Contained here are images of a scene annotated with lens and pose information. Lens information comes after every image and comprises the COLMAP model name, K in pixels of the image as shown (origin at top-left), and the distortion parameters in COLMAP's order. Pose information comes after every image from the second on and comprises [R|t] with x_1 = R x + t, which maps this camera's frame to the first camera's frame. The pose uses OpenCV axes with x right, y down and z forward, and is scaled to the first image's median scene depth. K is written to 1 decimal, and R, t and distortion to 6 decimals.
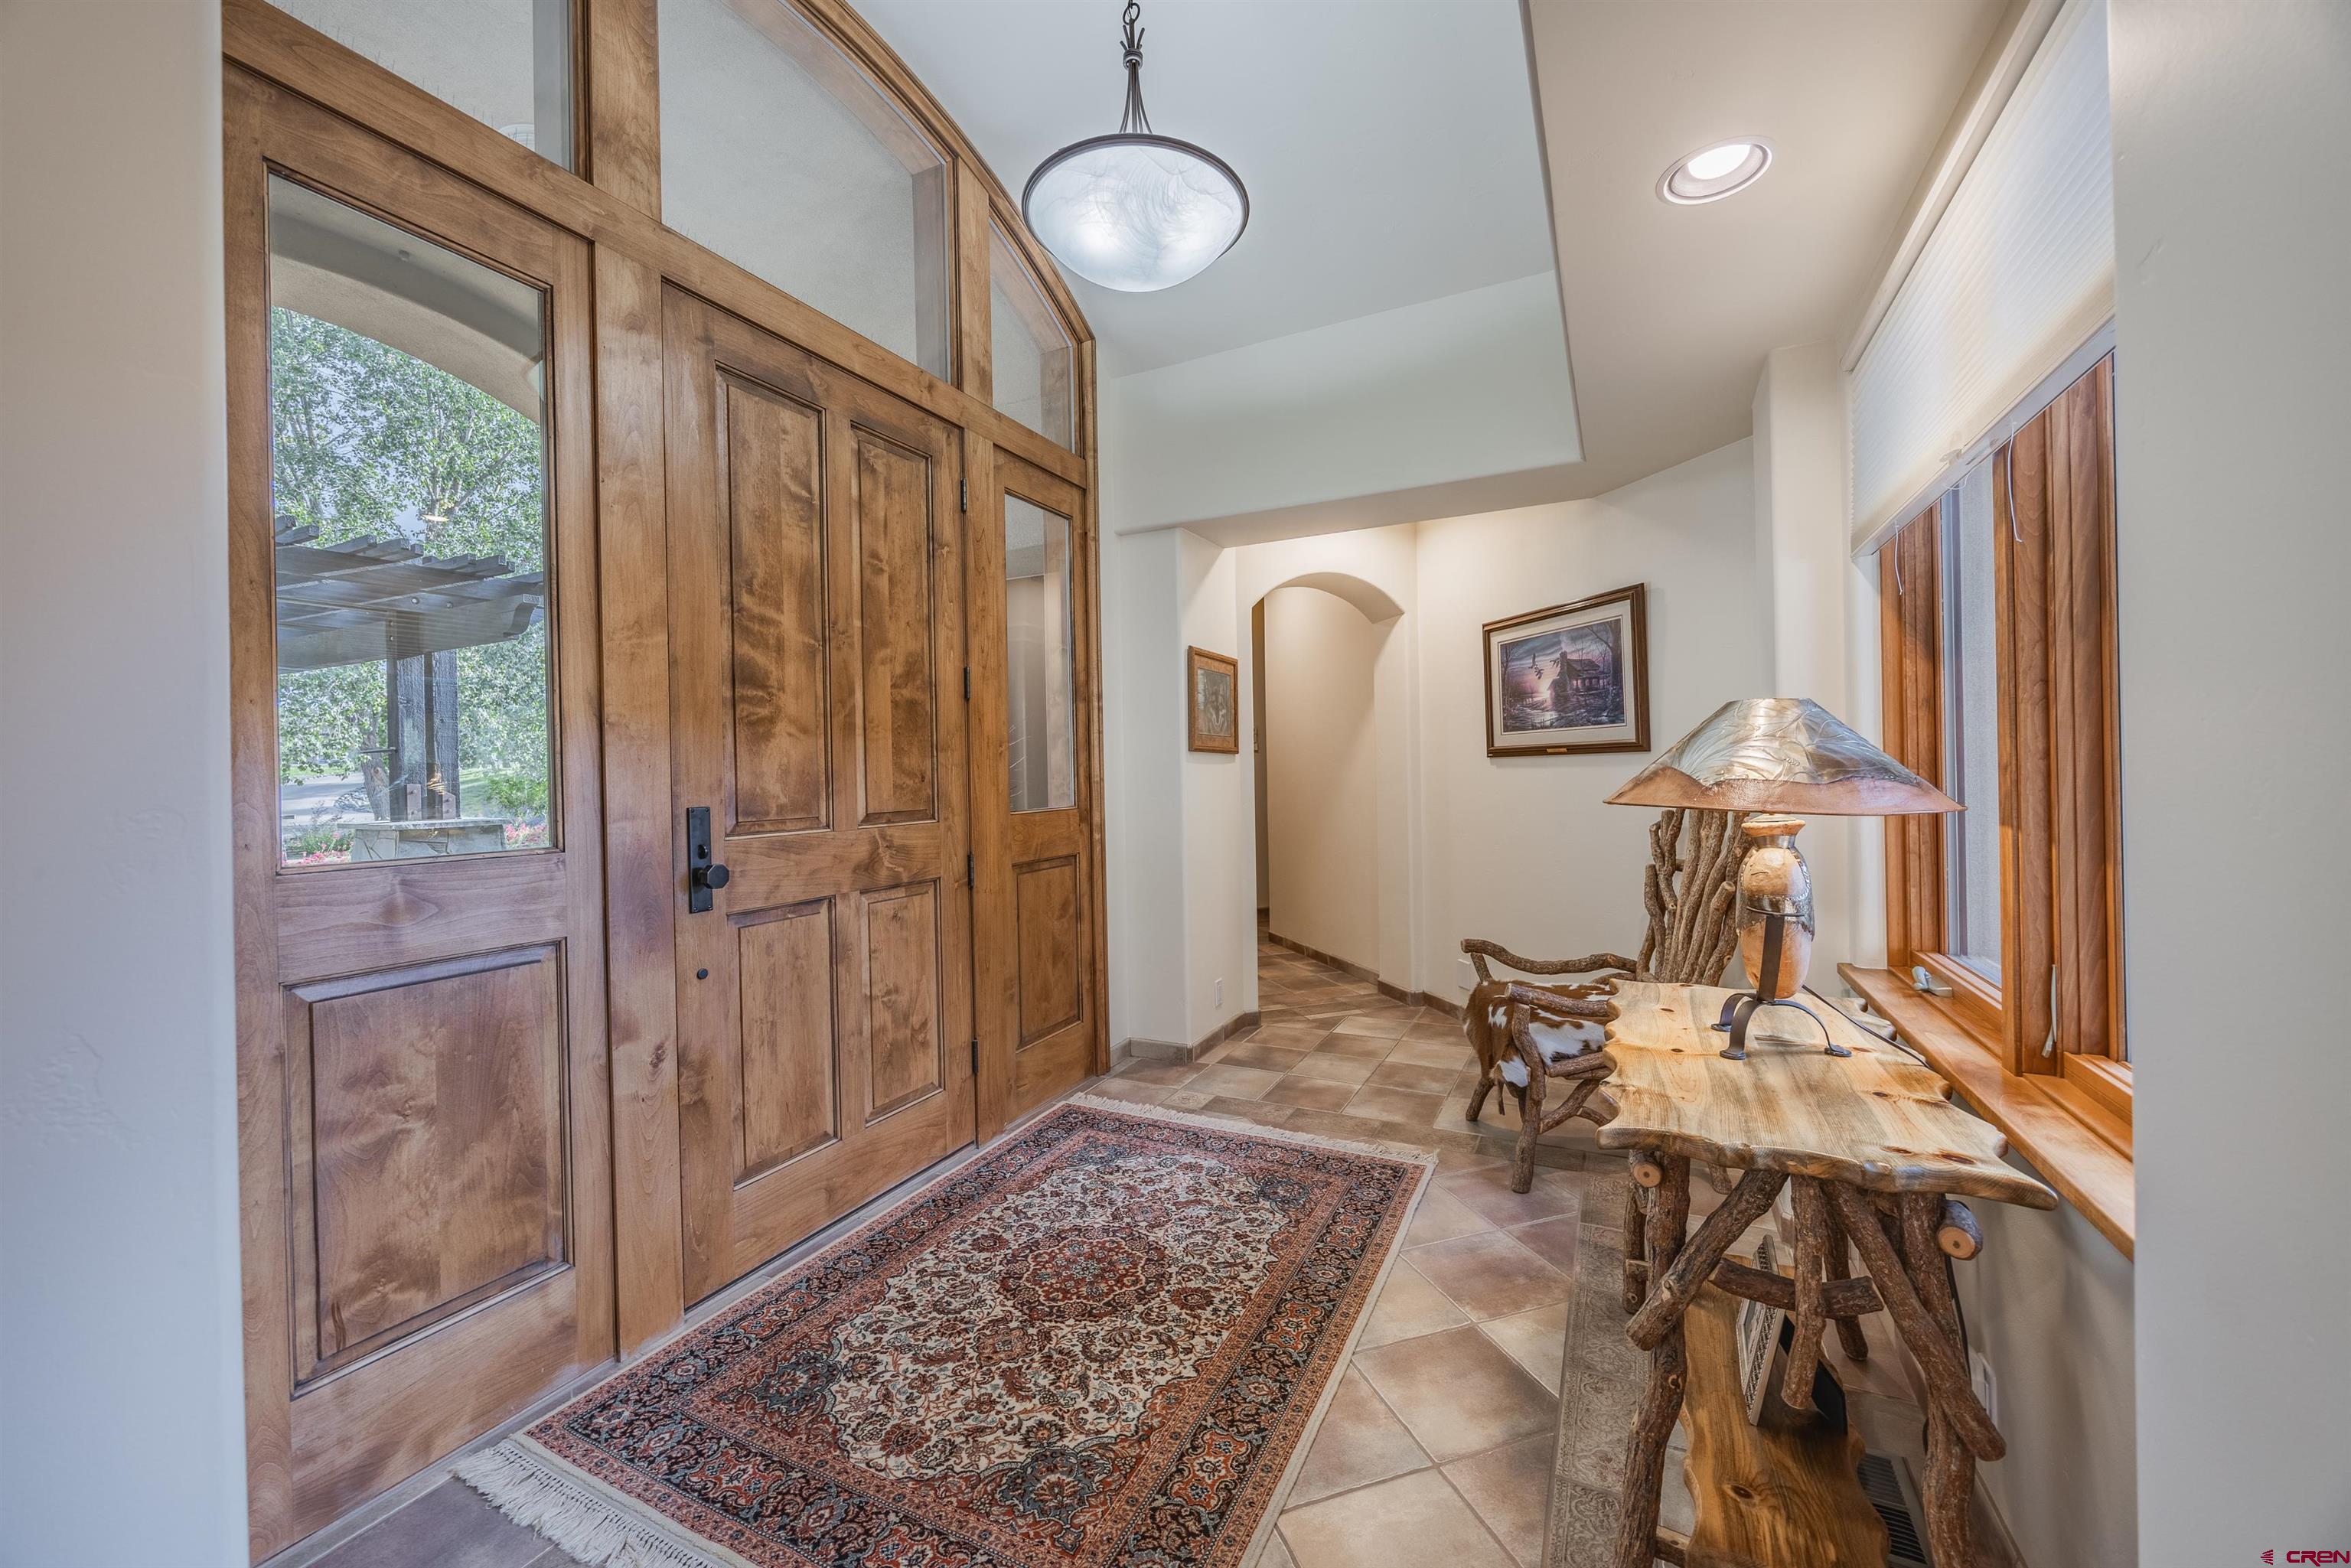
lens RADIAL K [[889.1, 0, 1161.4], [0, 889.1, 776.9], [0, 0, 1]] dist [-0.004177, -0.000431]
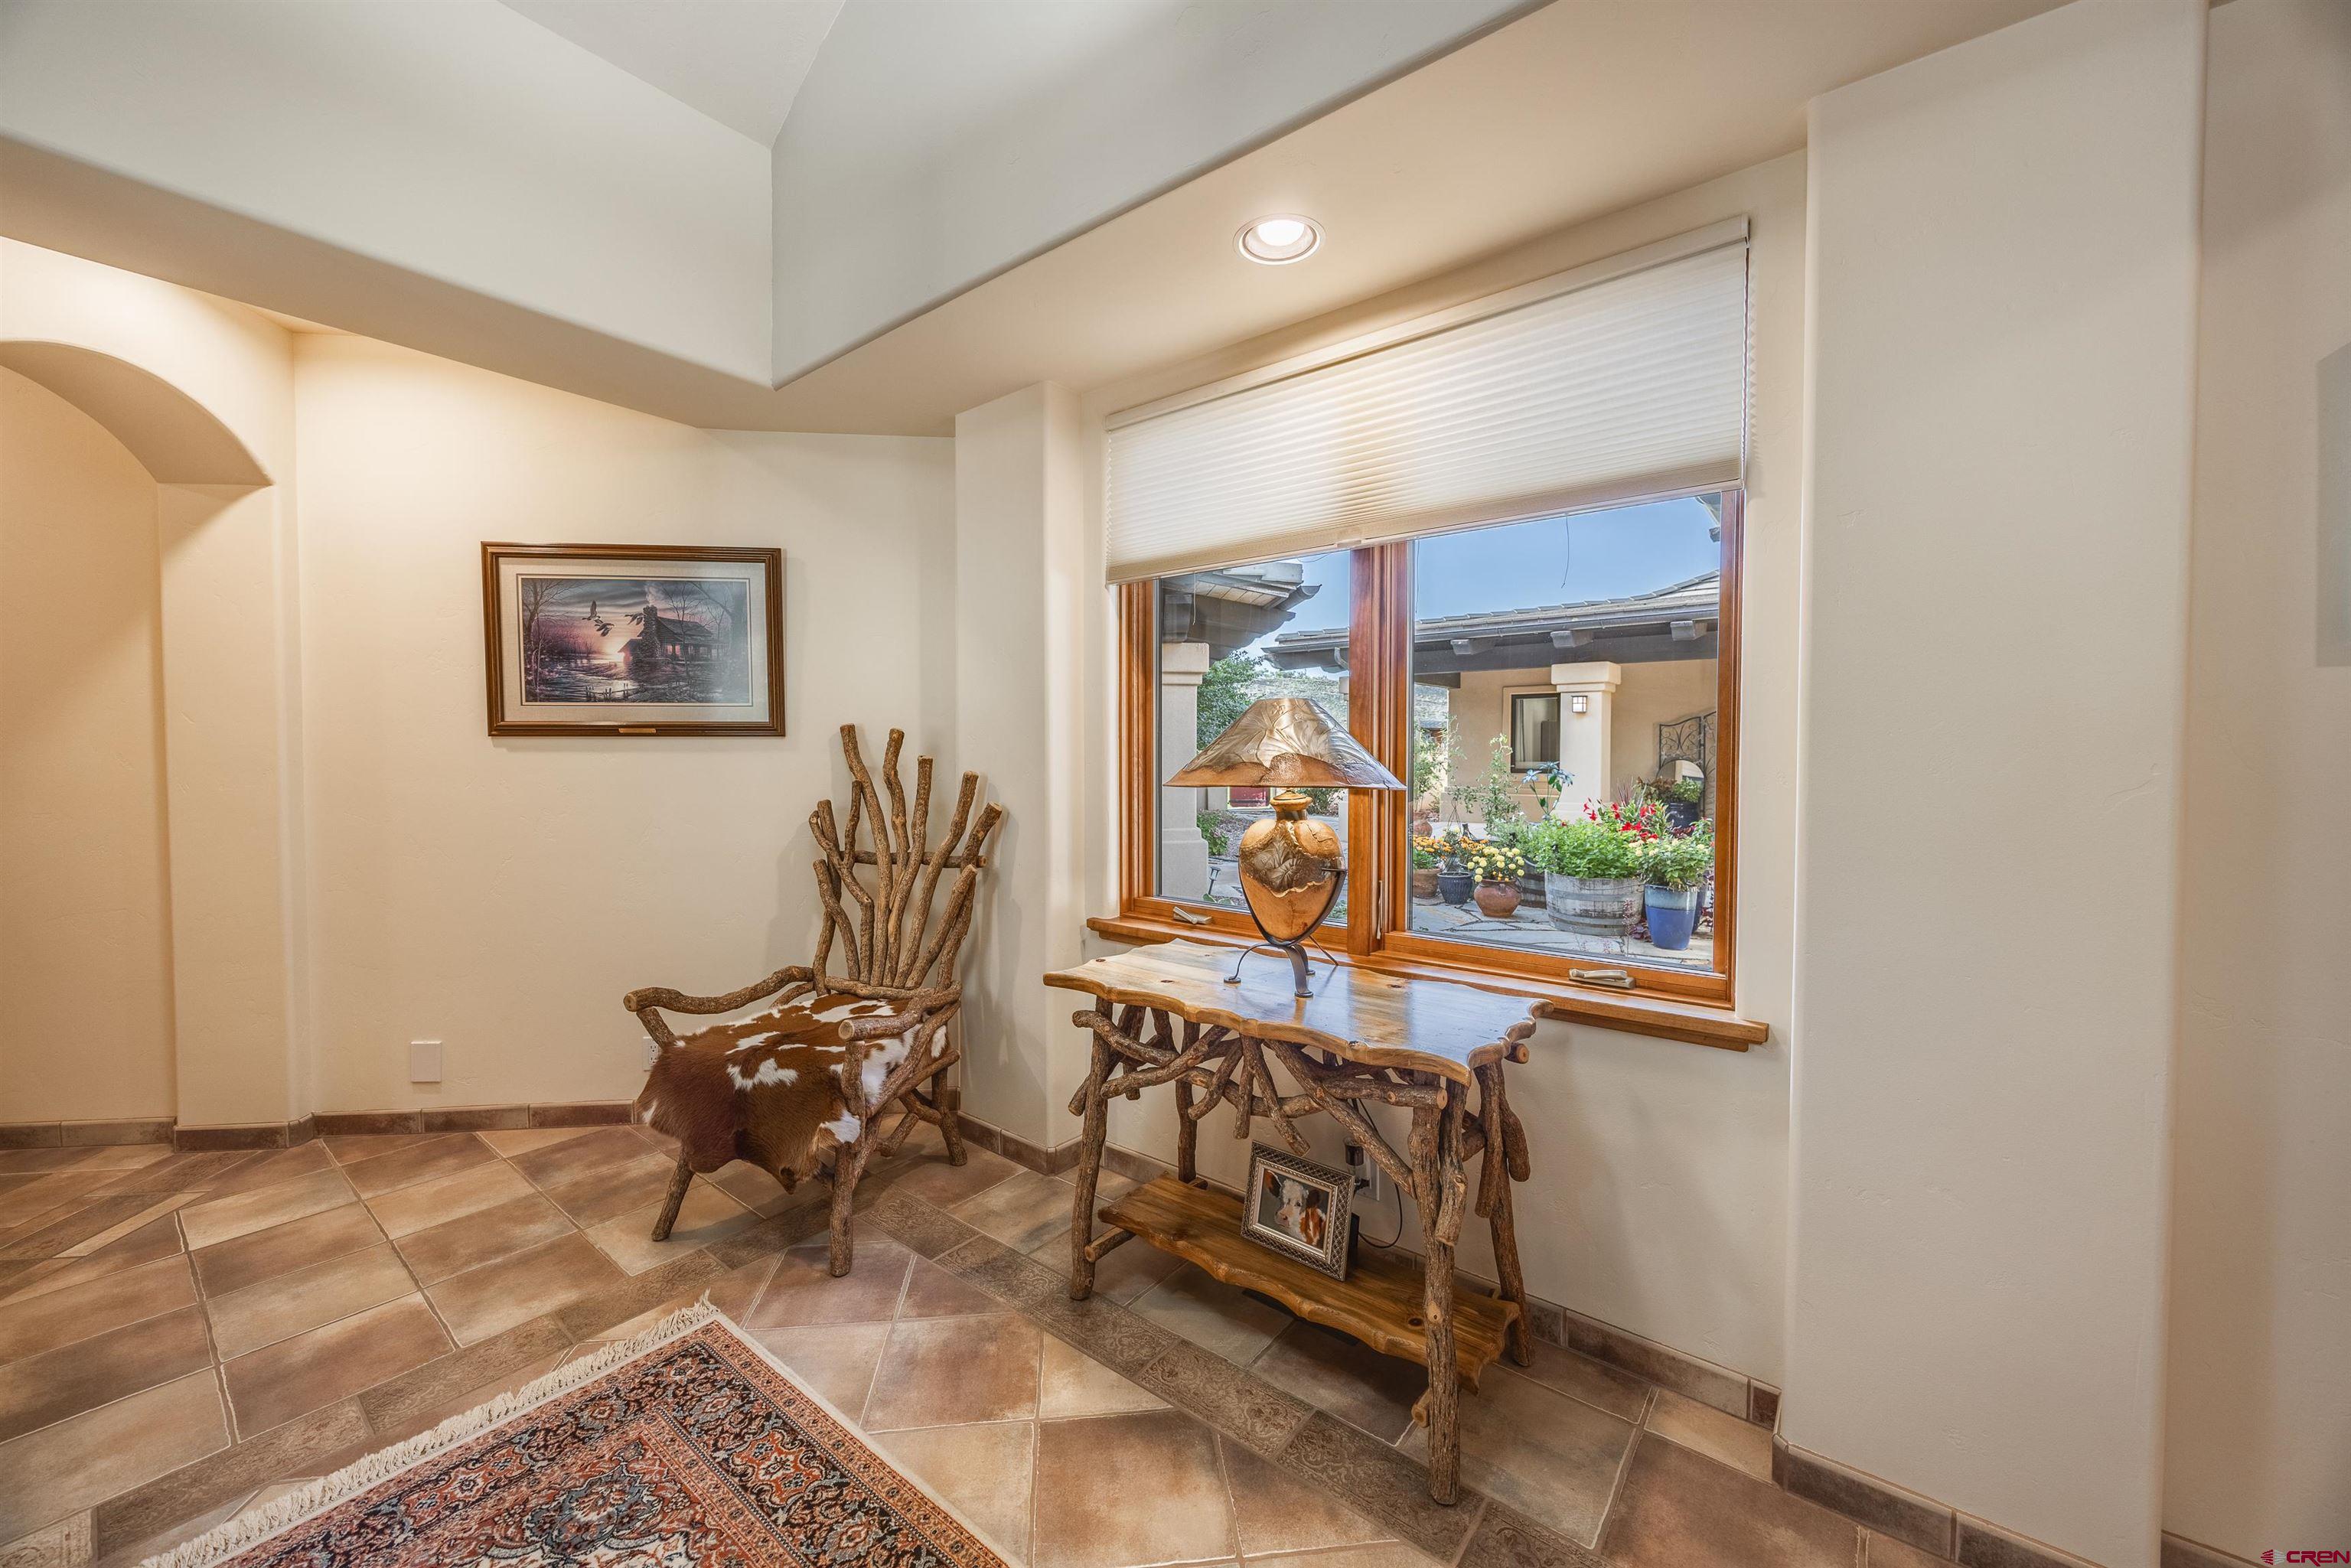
lens RADIAL K [[889.1, 0, 1164.1], [0, 889.1, 780.1], [0, 0, 1]] dist [-0.004177, -0.000431]
pose [[0.196853, -0.015359, 0.980313, -0.250371], [-0.001060, 0.999873, 0.015878, 0.000894], [-0.980433, -0.004165, 0.196811, 0.418654]]
